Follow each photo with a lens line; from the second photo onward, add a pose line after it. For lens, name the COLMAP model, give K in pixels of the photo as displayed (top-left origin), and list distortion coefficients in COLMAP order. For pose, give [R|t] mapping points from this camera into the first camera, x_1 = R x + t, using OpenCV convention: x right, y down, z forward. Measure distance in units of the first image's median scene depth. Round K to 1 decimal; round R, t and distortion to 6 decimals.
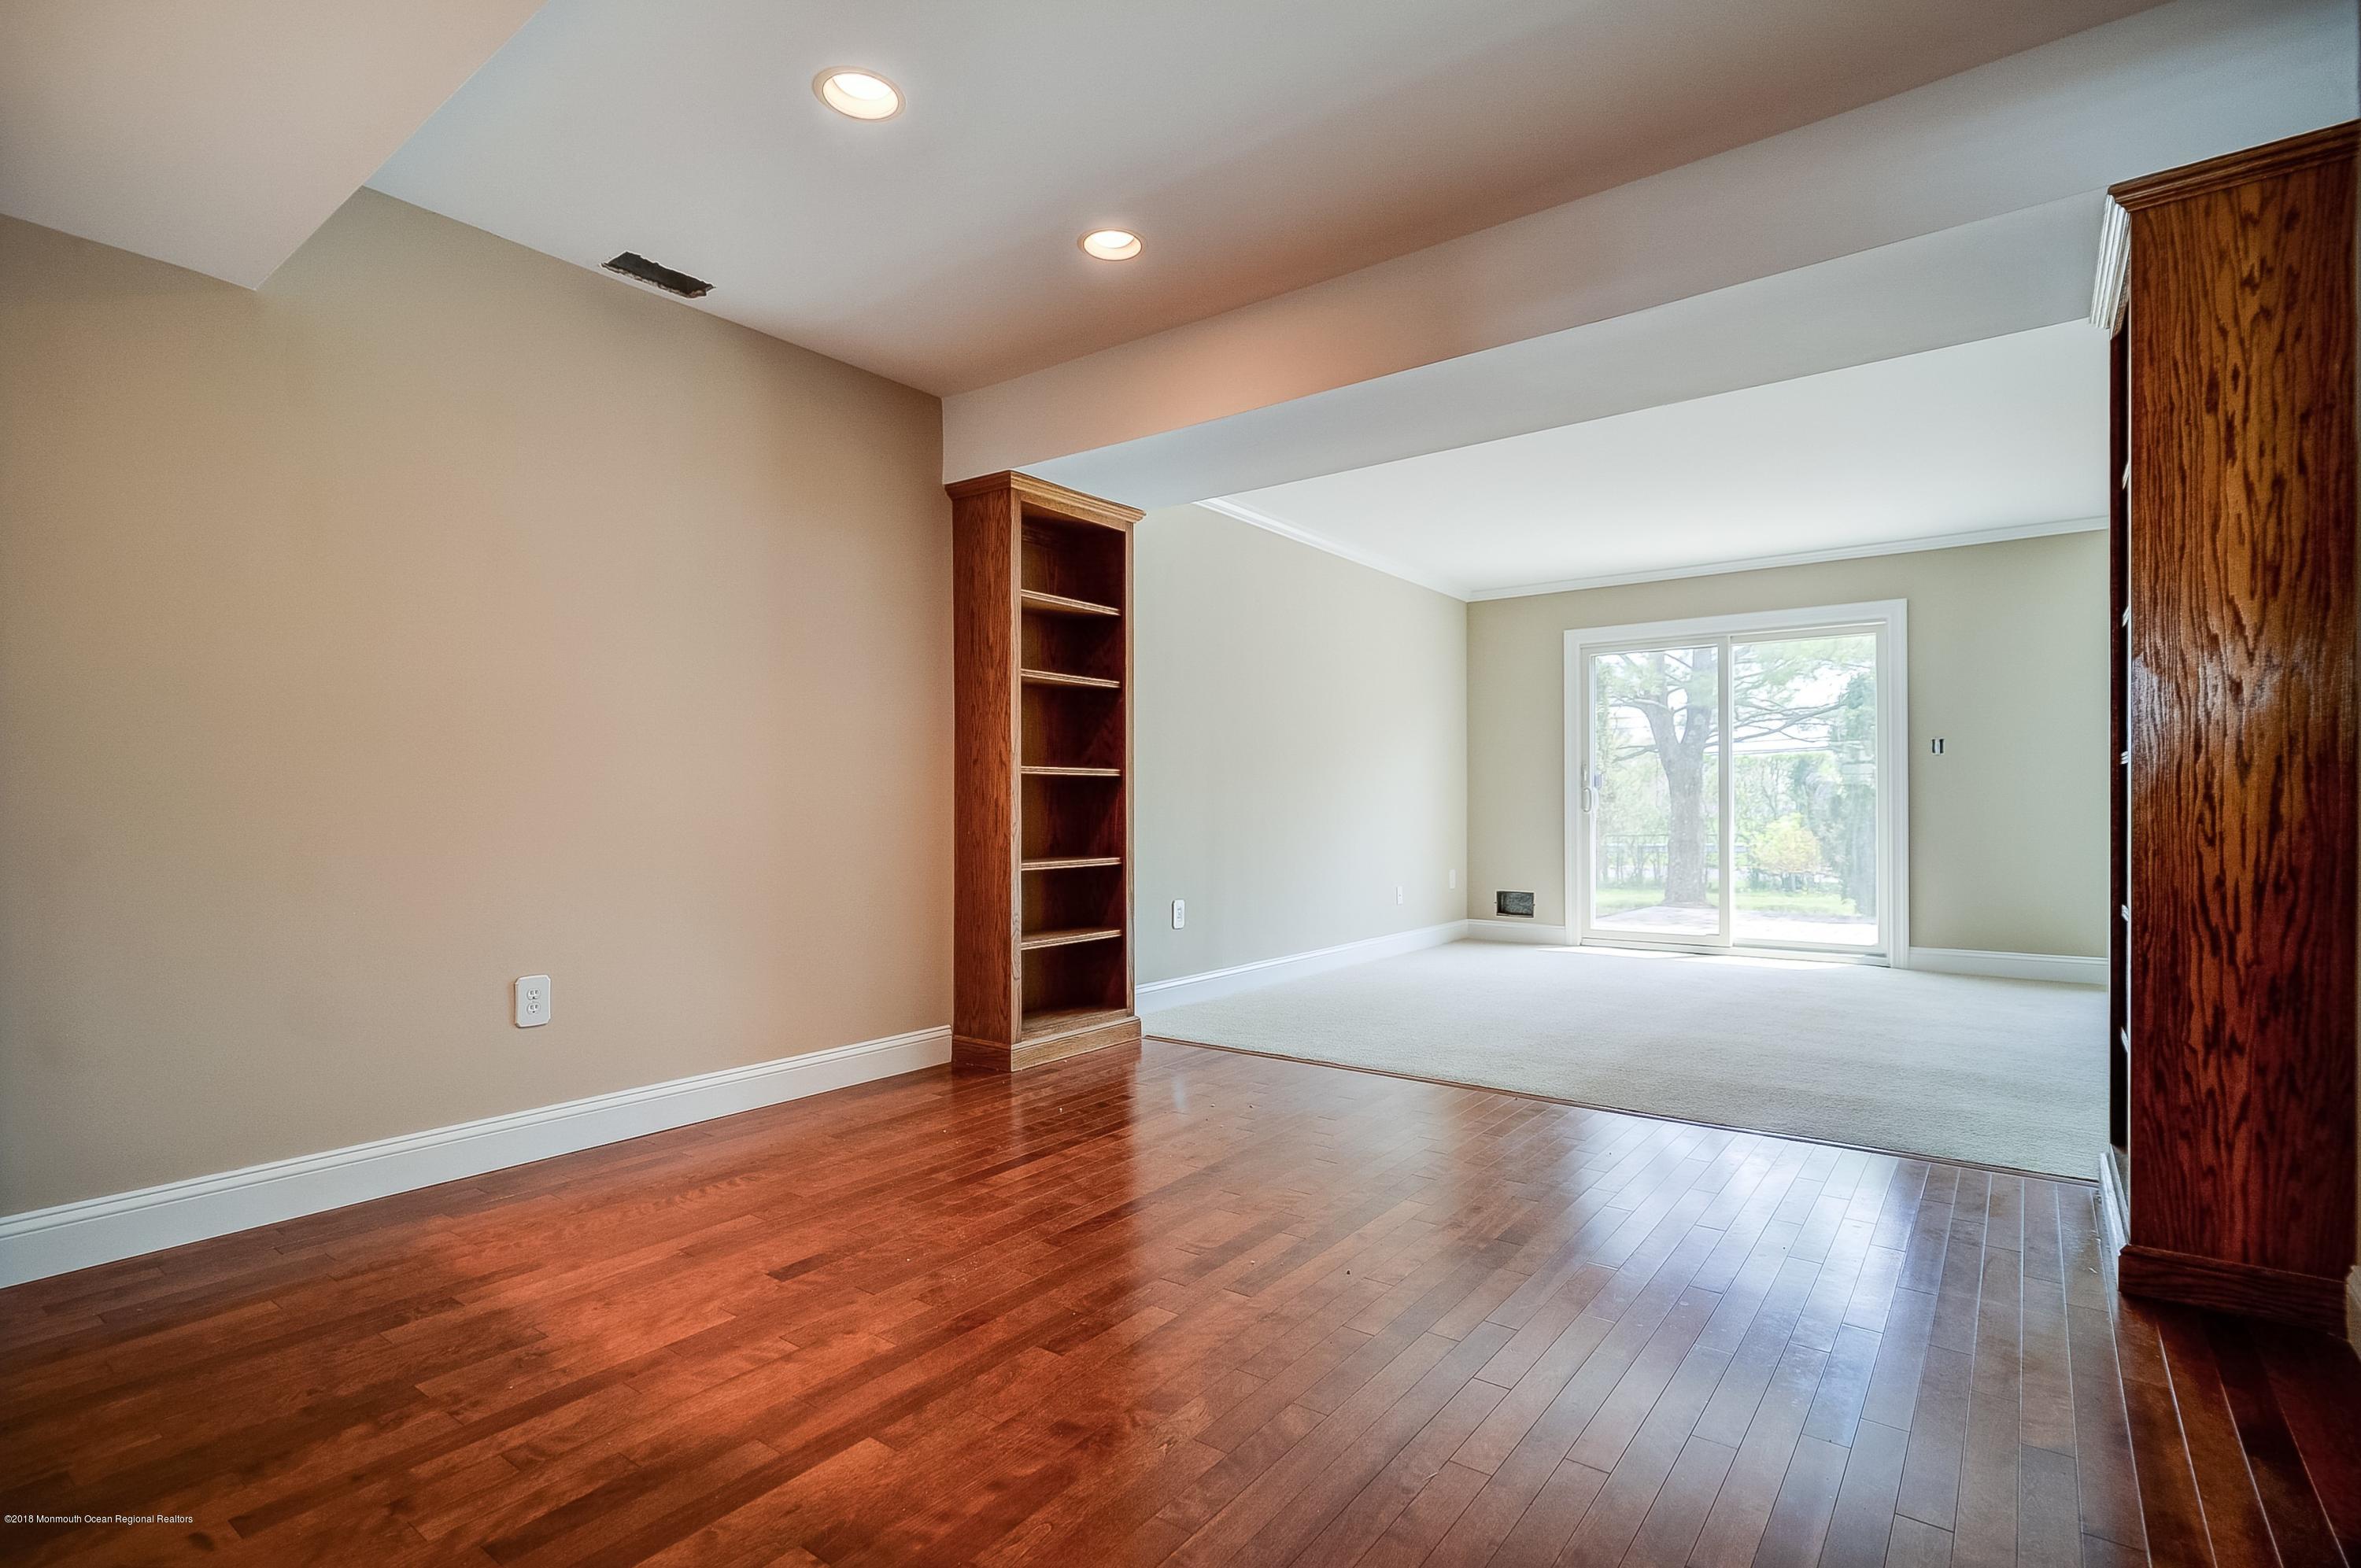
lens RADIAL K [[1180.1, 0, 1159.4], [0, 1180.1, 790.8], [0, 0, 1]] dist [0.001520, 0.003988]
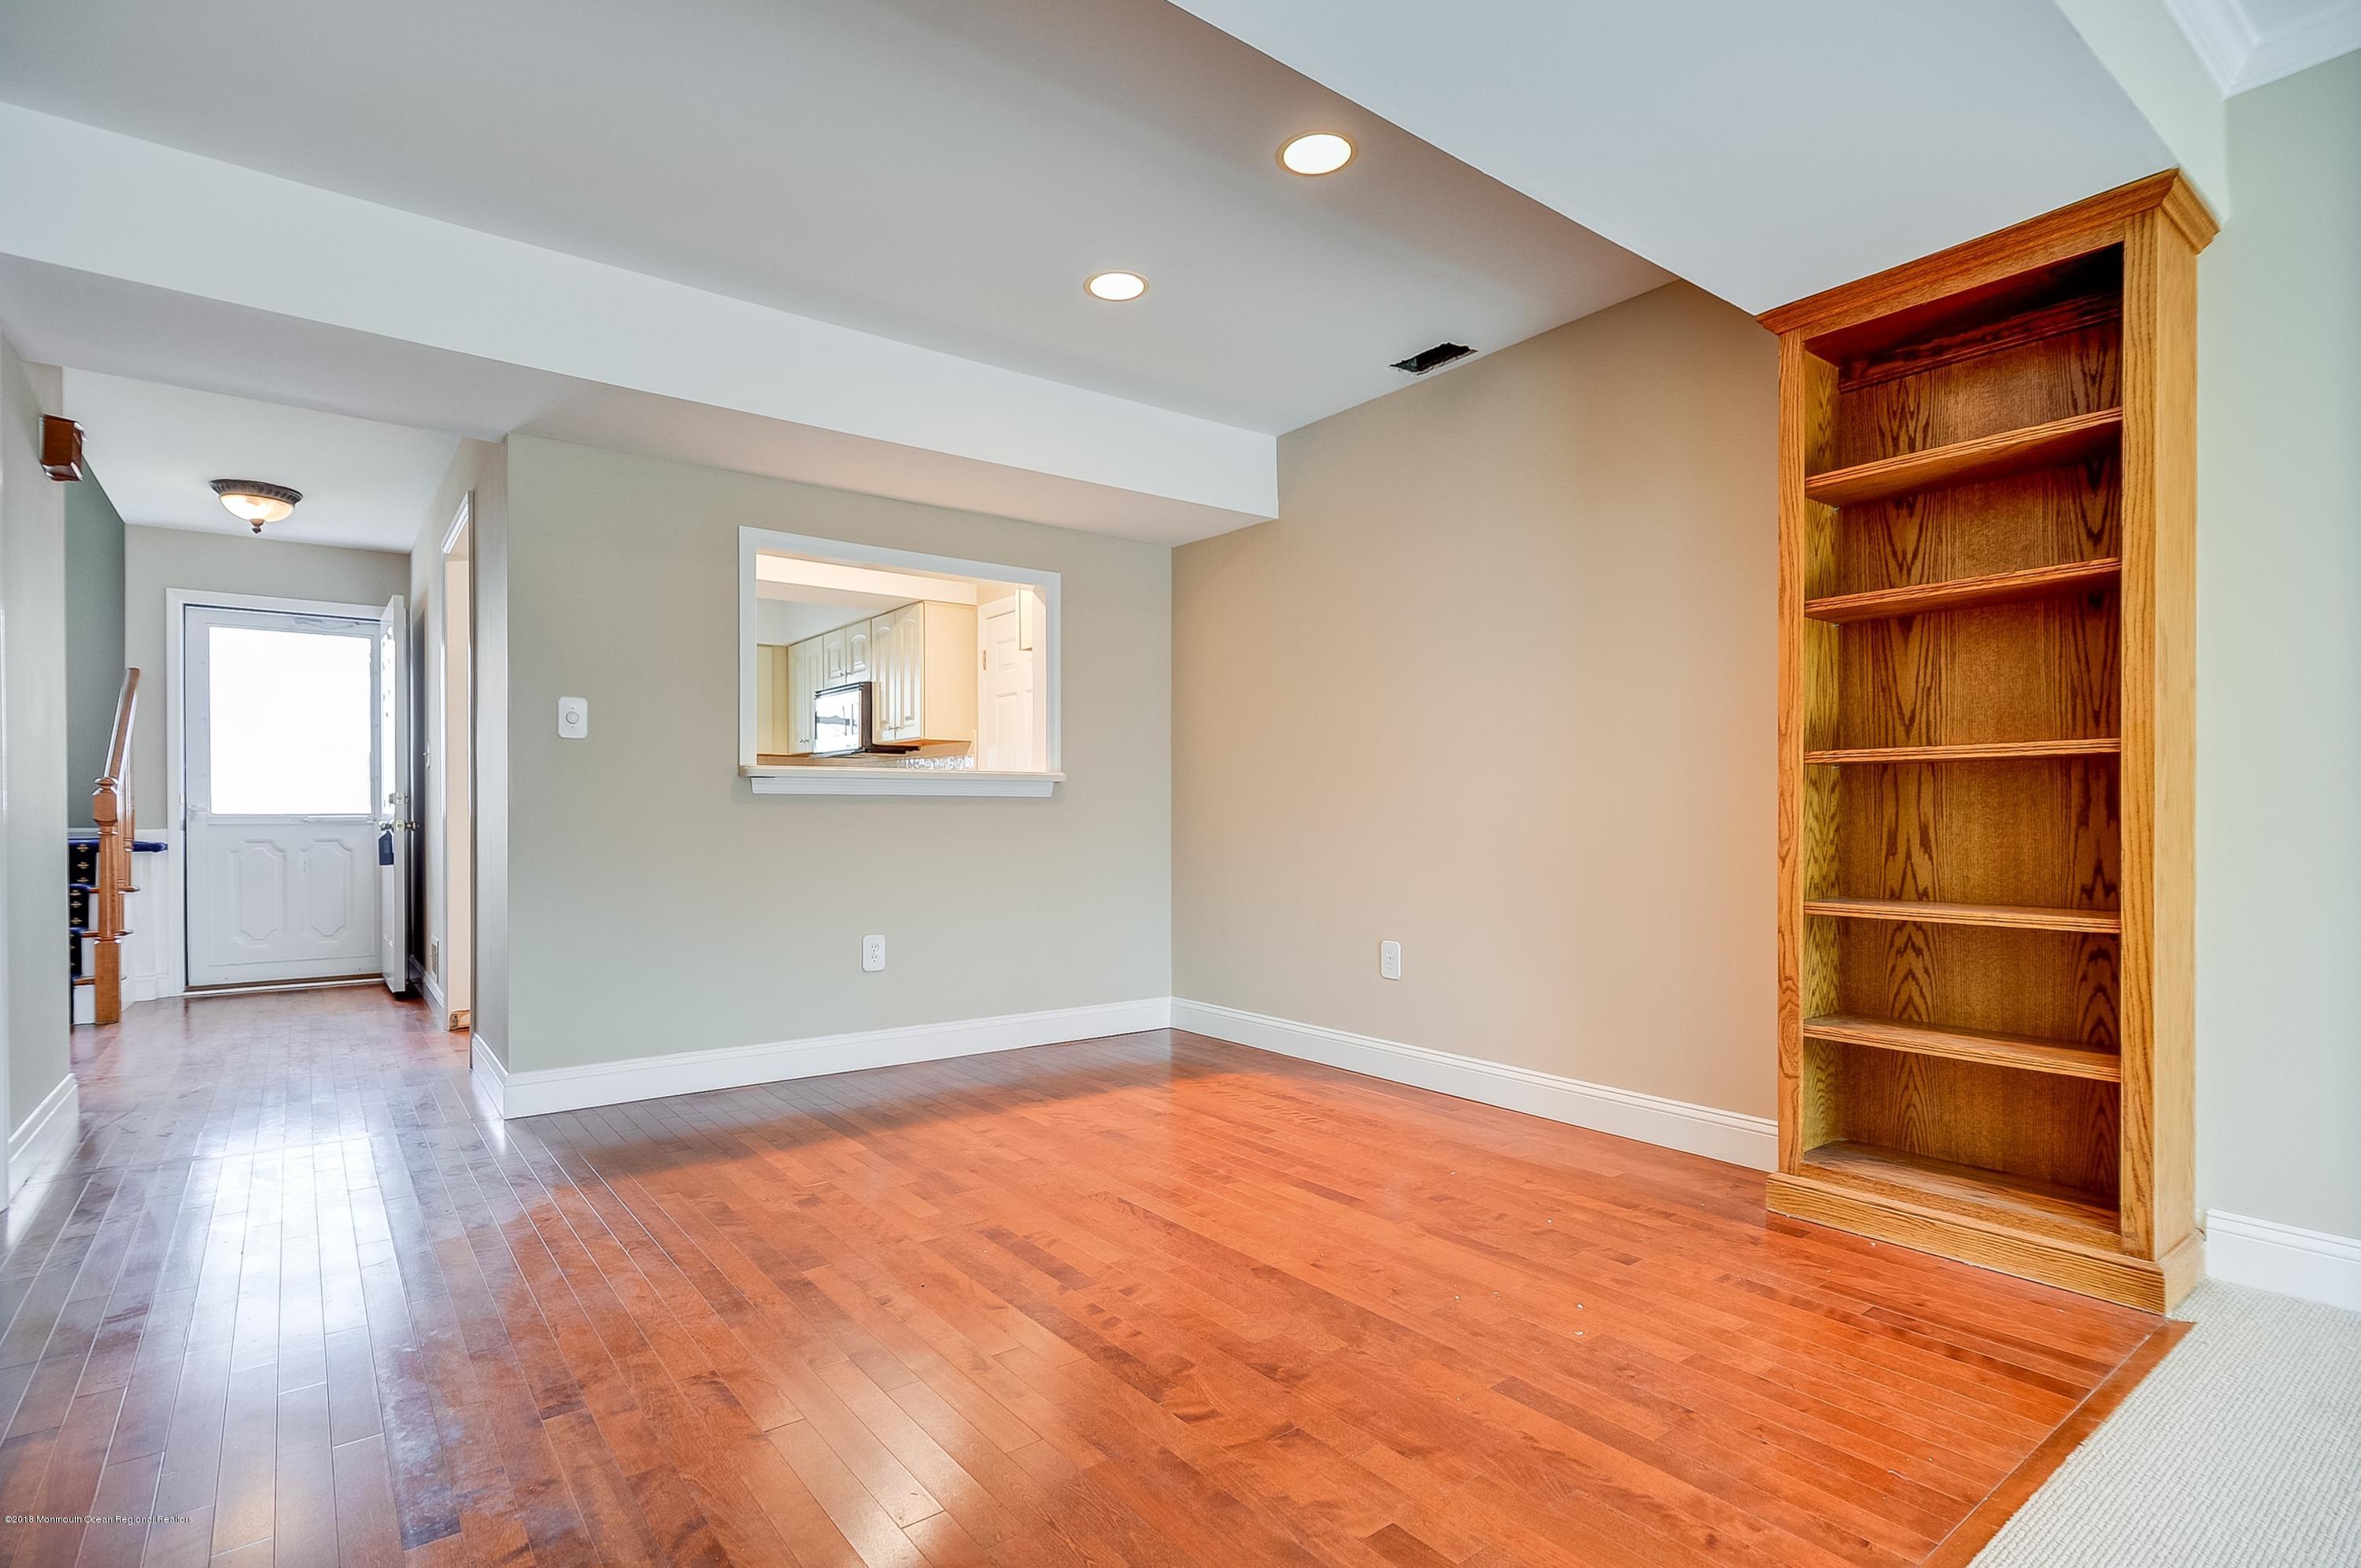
lens RADIAL K [[1180.1, 0, 1197.2], [0, 1180.1, 824.3], [0, 0, 1]] dist [0.001520, 0.003988]
pose [[-0.277548, 0.008222, -0.960677, 0.813307], [0.012608, 0.999908, 0.004915, 0.015210], [0.960629, -0.010748, -0.277626, 1.169295]]
